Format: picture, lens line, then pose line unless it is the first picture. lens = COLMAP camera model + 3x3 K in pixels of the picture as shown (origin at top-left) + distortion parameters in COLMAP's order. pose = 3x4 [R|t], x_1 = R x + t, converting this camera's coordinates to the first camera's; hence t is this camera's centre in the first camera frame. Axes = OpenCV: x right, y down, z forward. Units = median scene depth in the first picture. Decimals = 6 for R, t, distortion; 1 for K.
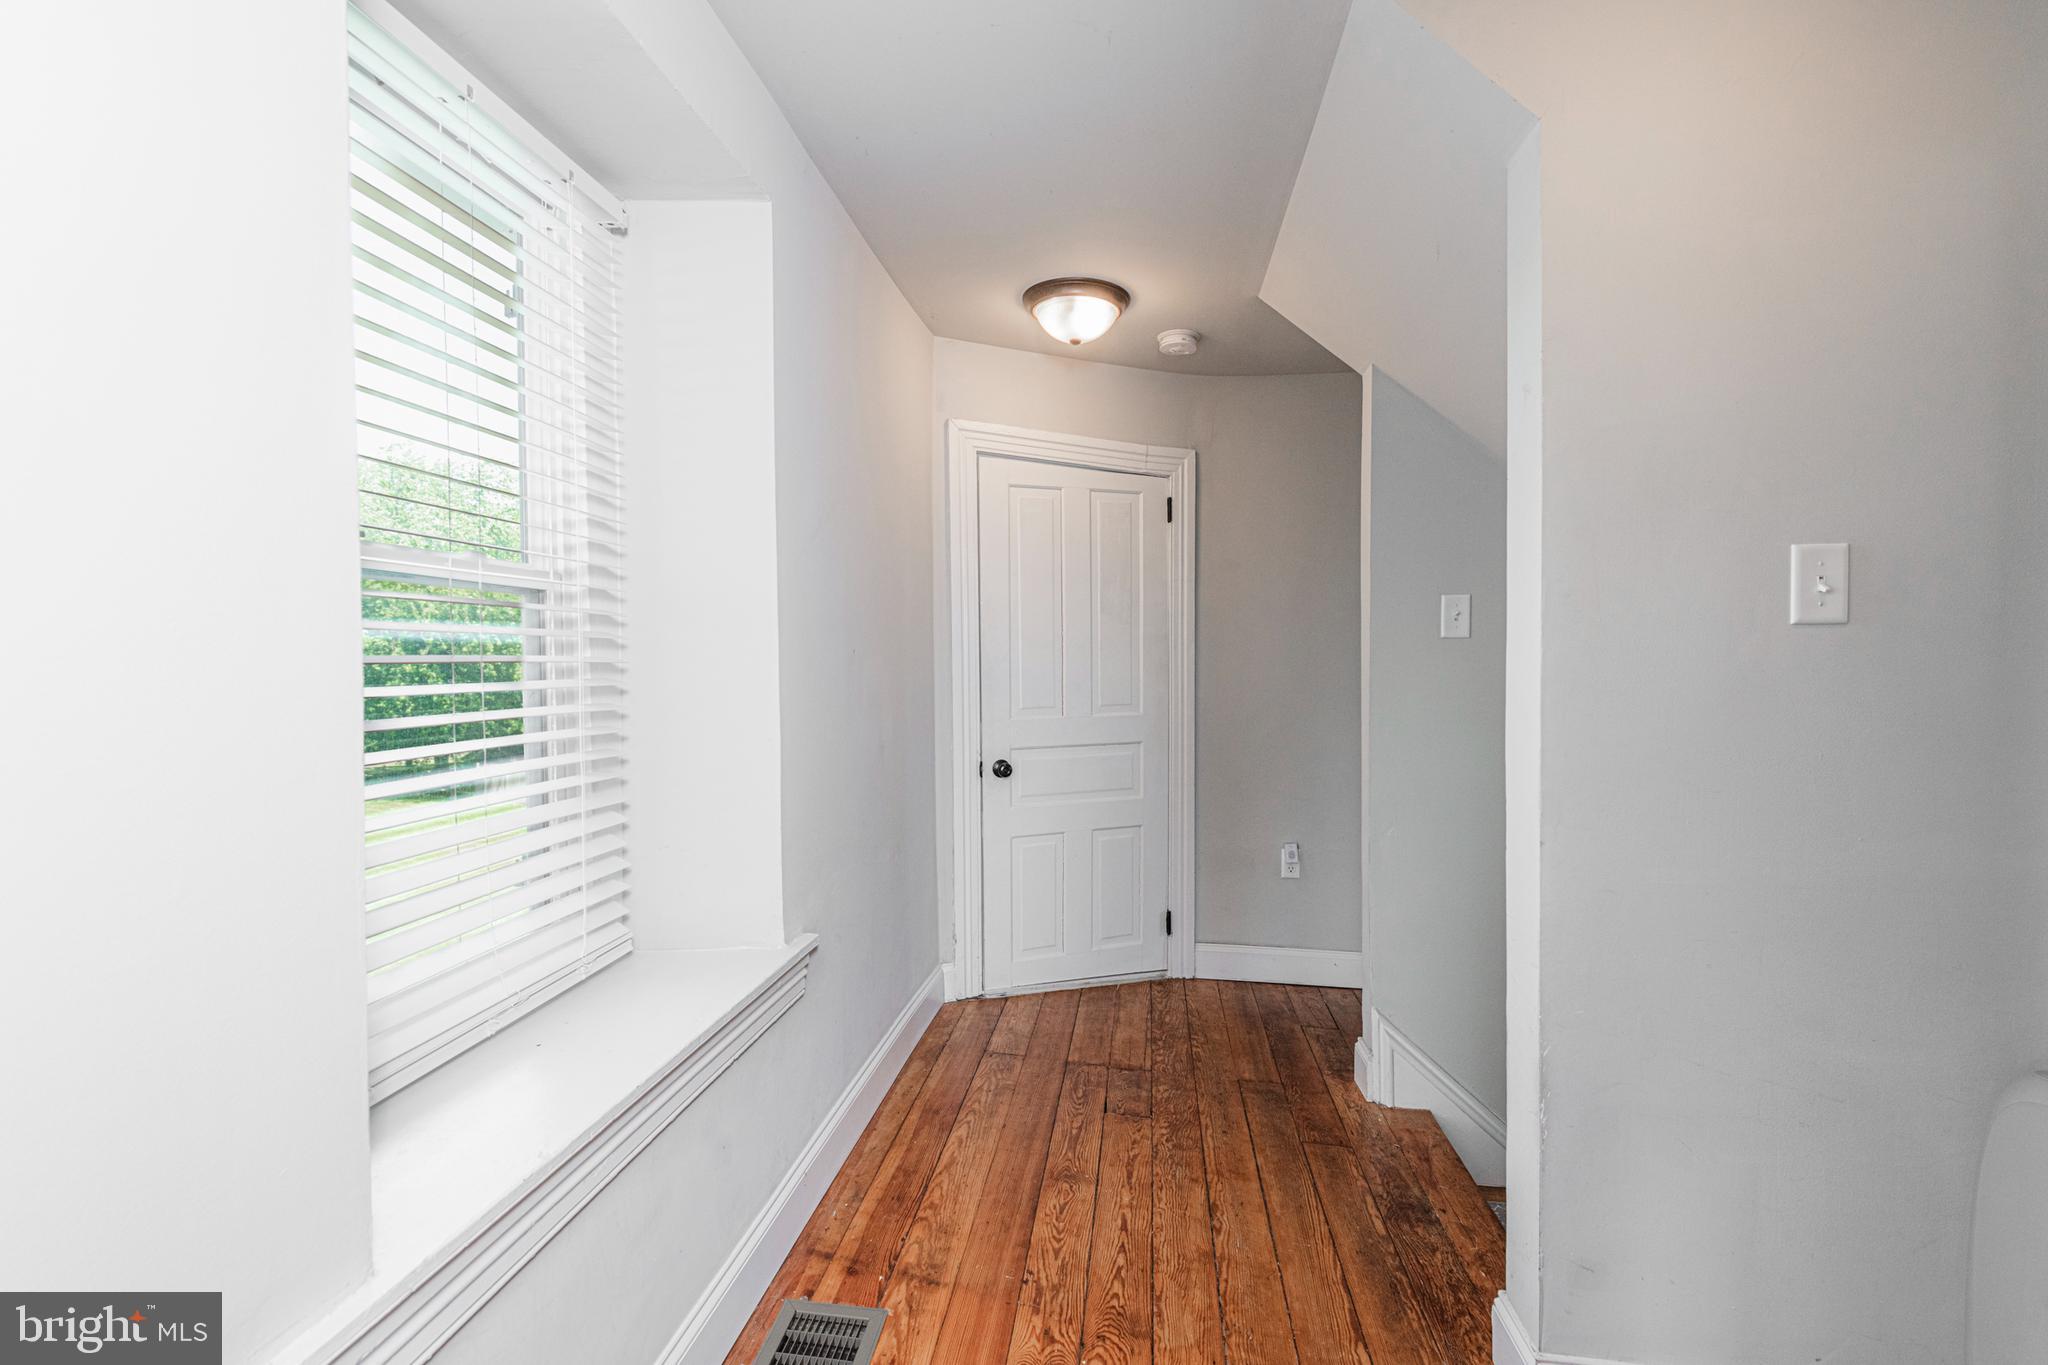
lens RADIAL K [[944.1, 0, 1024.3], [0, 944.1, 682.9], [0, 0, 1]] dist [-0.000158, -0.000001]
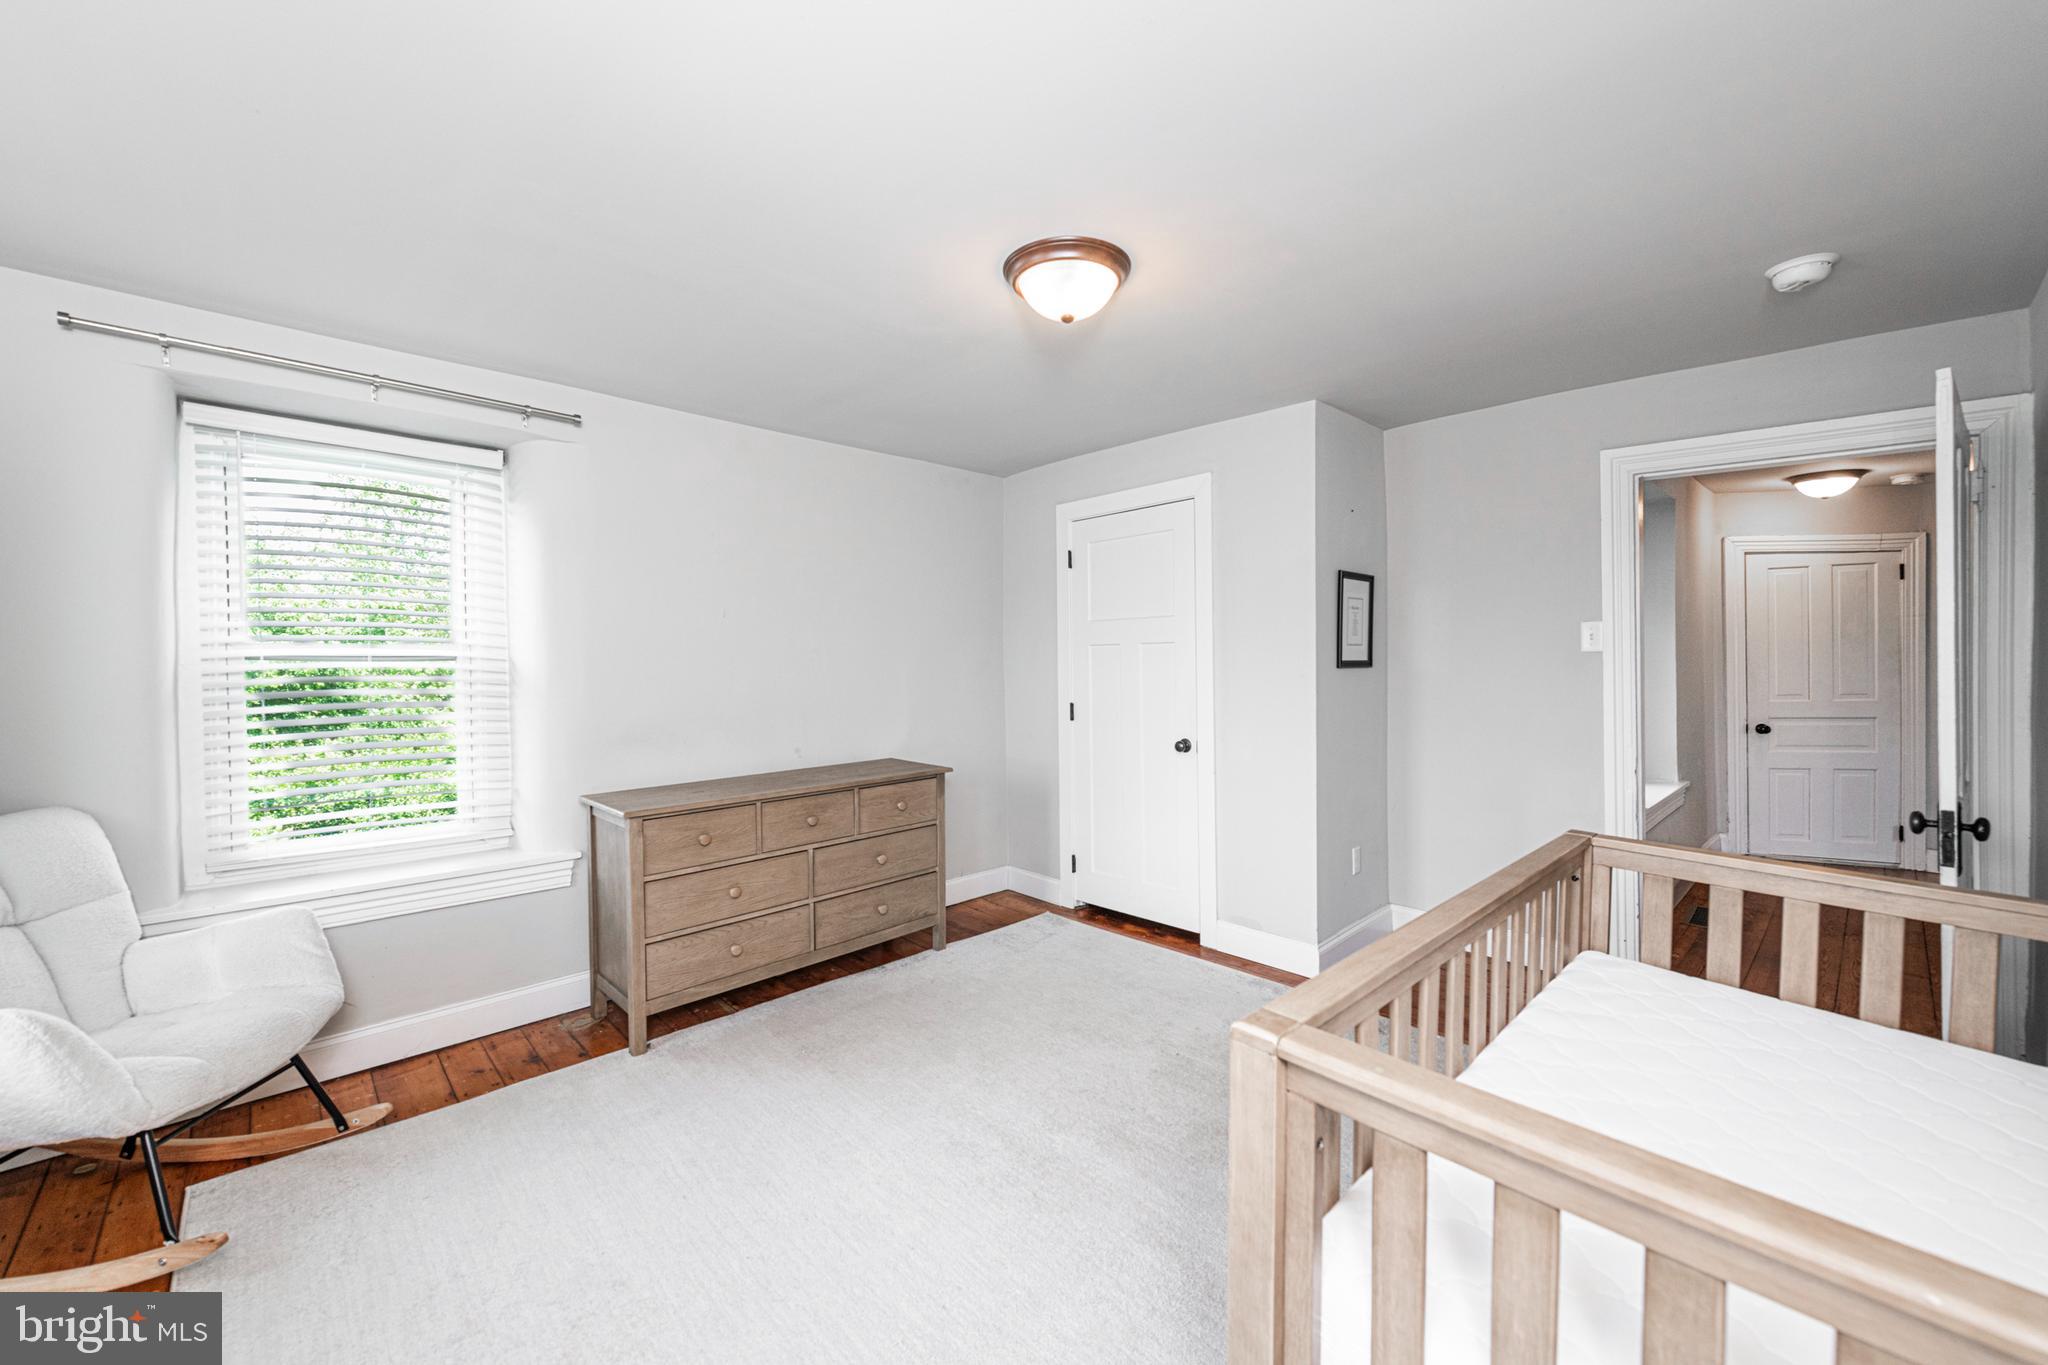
lens RADIAL K [[809.5, 0, 1020.9], [0, 809.5, 679.7], [0, 0, 1]] dist [0.000146, 0.000026]
pose [[0.773365, 0.001587, -0.633958, -0.134178], [0.002826, 0.999978, 0.005951, -0.013896], [0.633954, -0.006394, 0.773344, -1.037355]]
